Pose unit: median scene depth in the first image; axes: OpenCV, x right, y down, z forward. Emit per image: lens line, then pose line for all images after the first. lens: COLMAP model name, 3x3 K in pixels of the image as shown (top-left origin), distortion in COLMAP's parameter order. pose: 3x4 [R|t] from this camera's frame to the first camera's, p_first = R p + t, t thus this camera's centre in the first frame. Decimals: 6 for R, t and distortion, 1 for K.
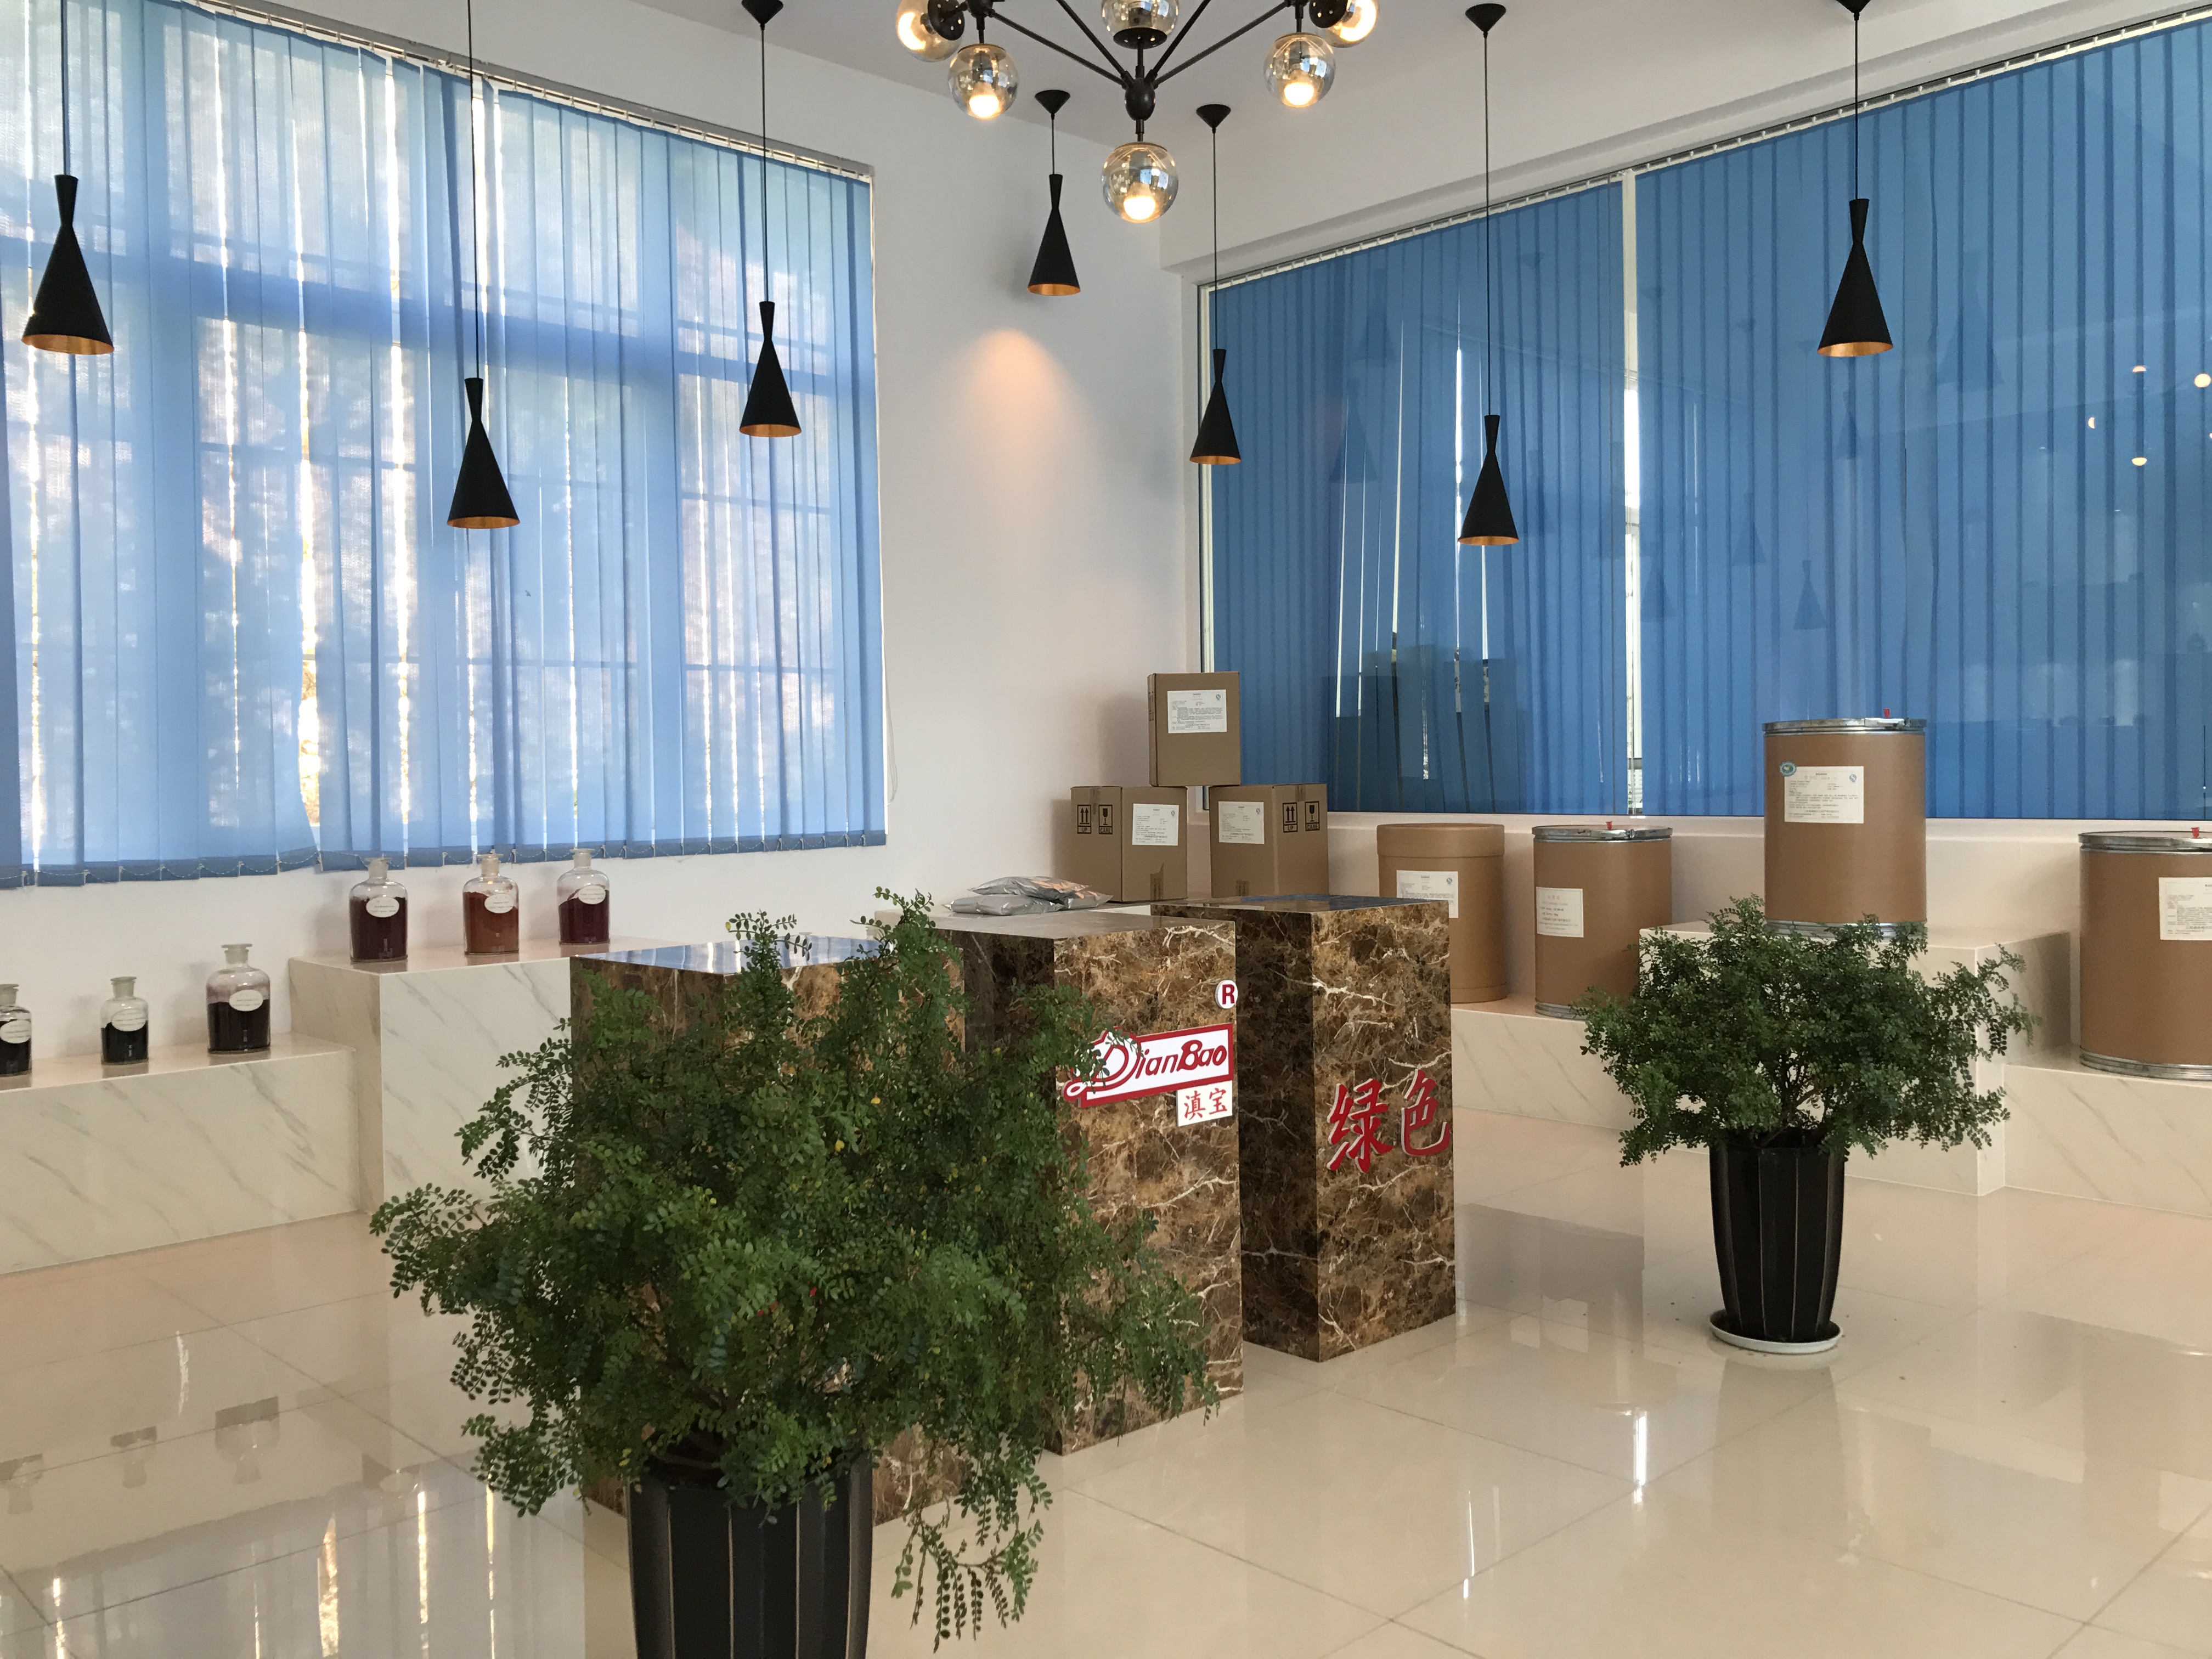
lens RADIAL K [[1827.1, 0, 1105.7], [0, 1827.1, 821.1], [0, 0, 1]] dist [0.016353, -0.013988]
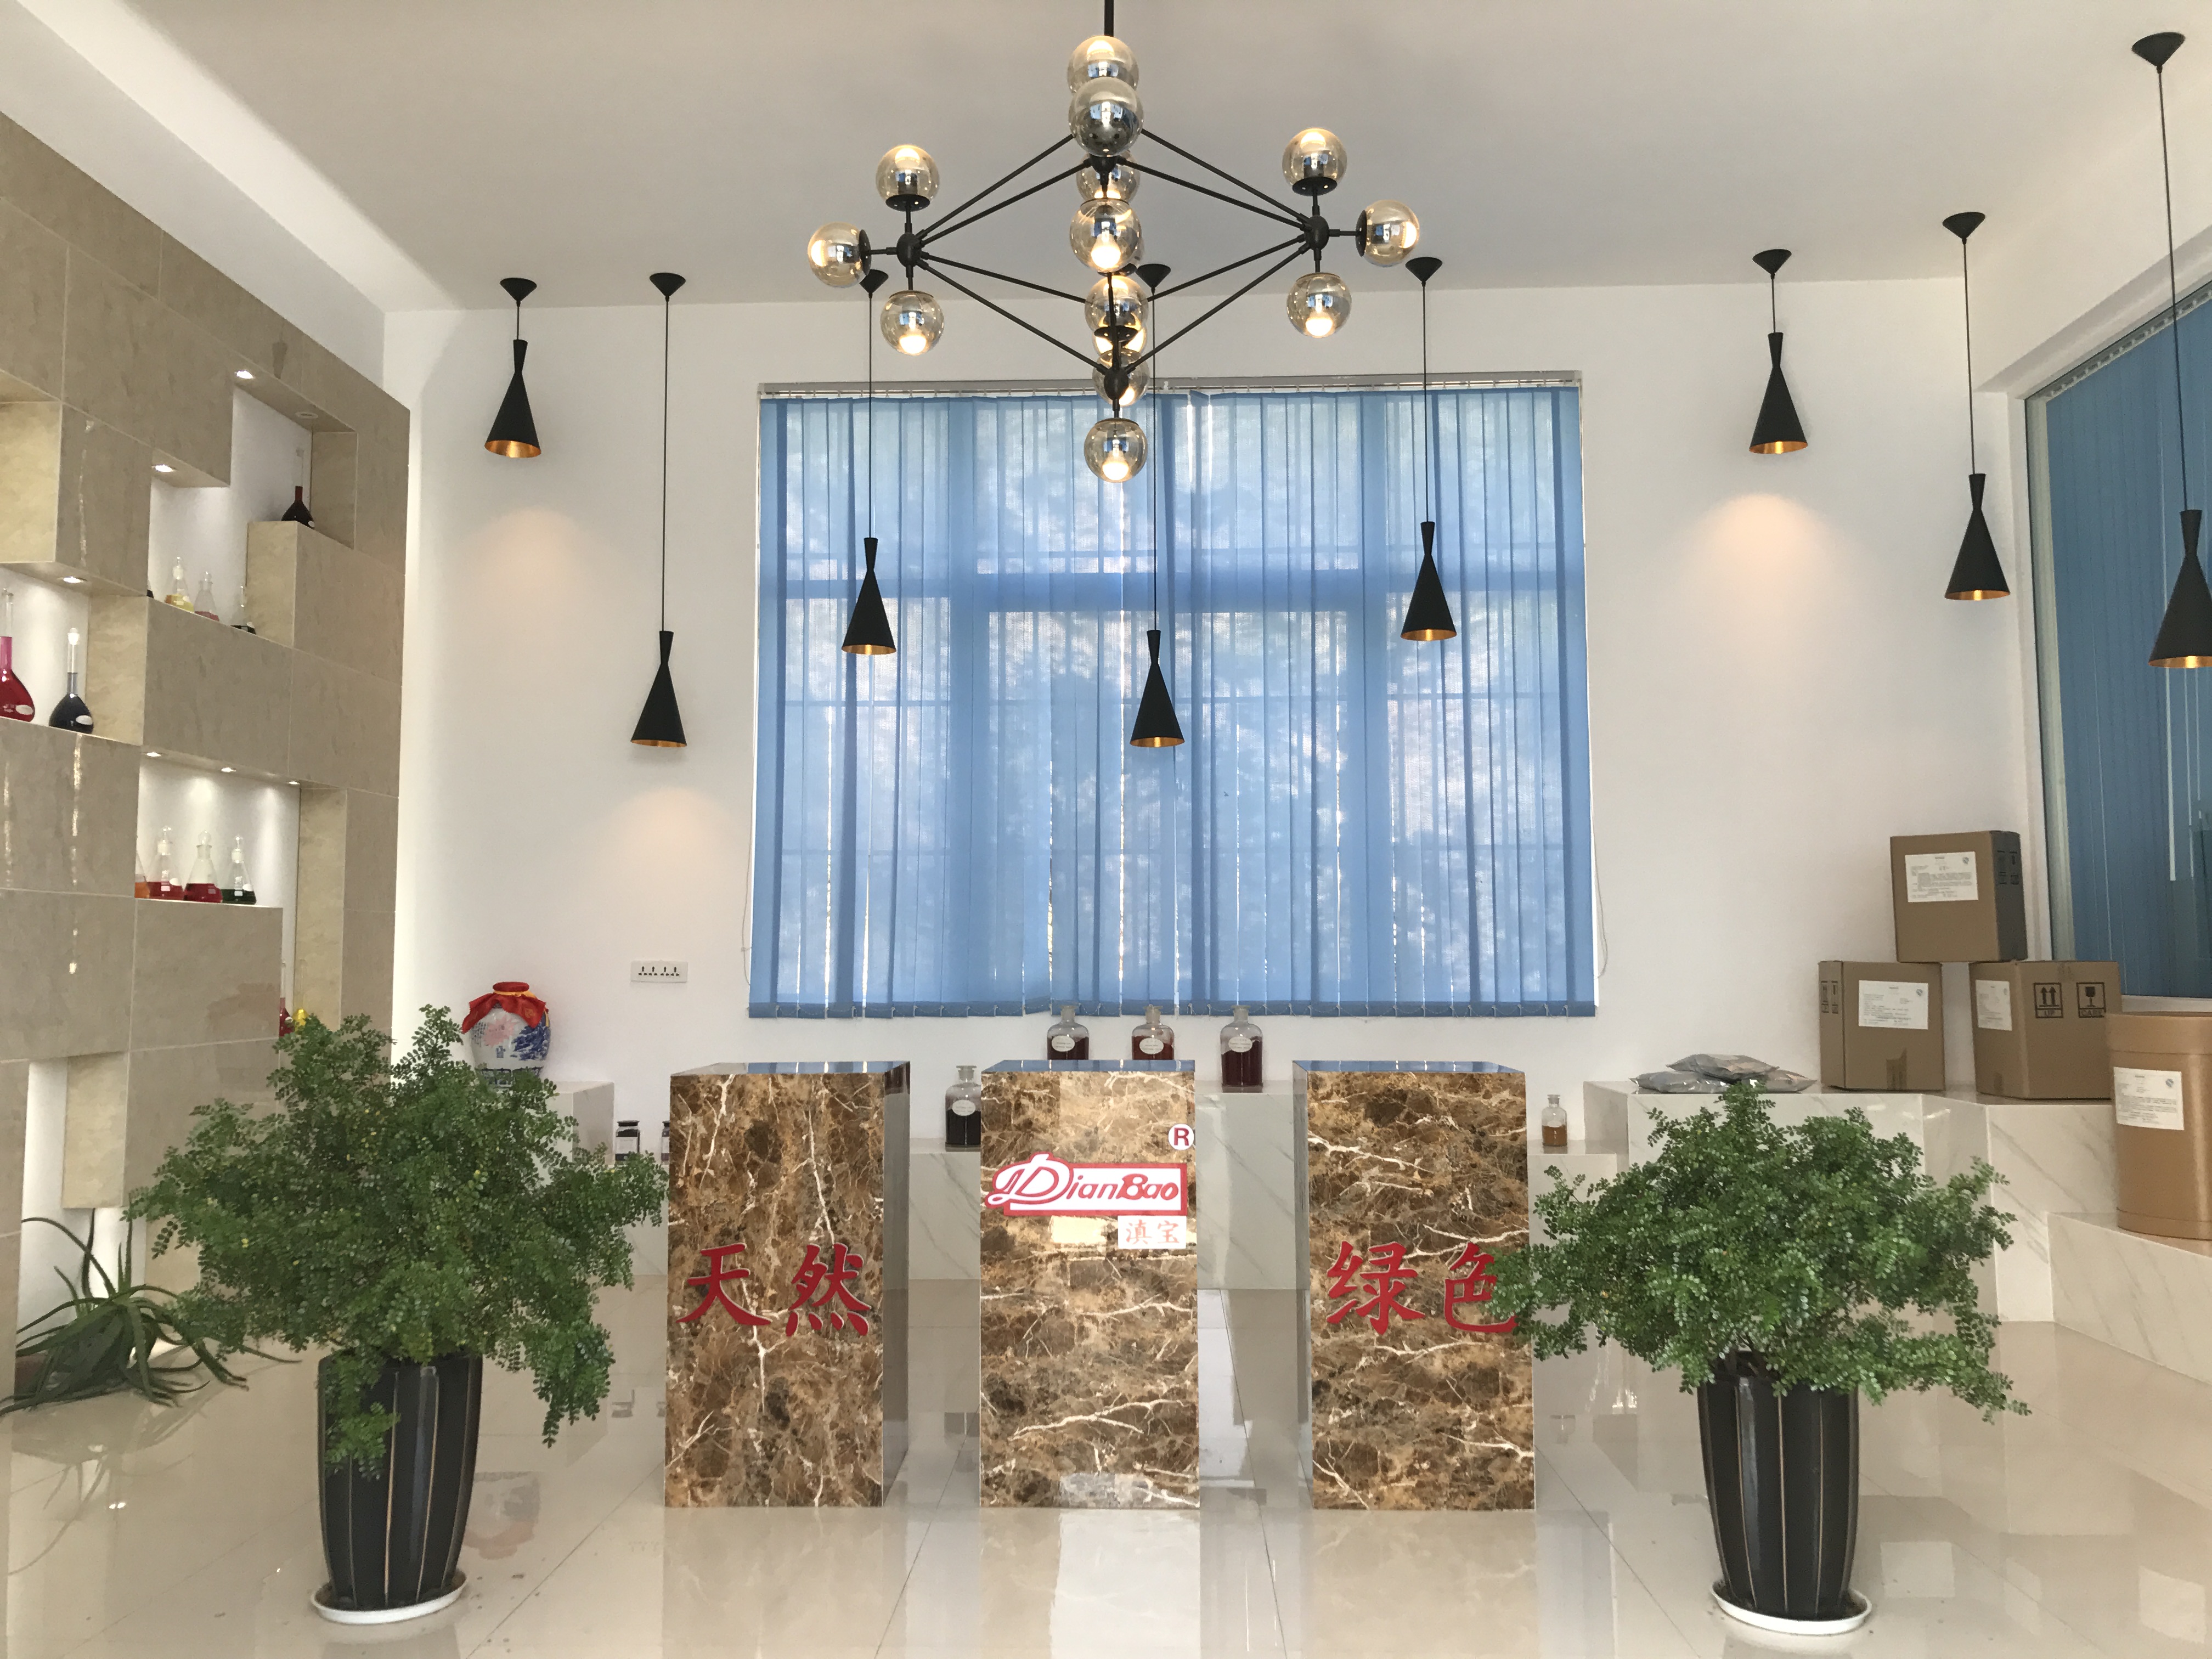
lens RADIAL K [[1827.1, 0, 1105.4], [0, 1827.1, 827.0], [0, 0, 1]] dist [0.016353, -0.013988]
pose [[0.703685, -0.038882, -0.709447, 0.755419], [-0.026780, 0.996341, -0.081168, -0.002185], [0.710007, 0.076116, 0.700069, 0.152675]]
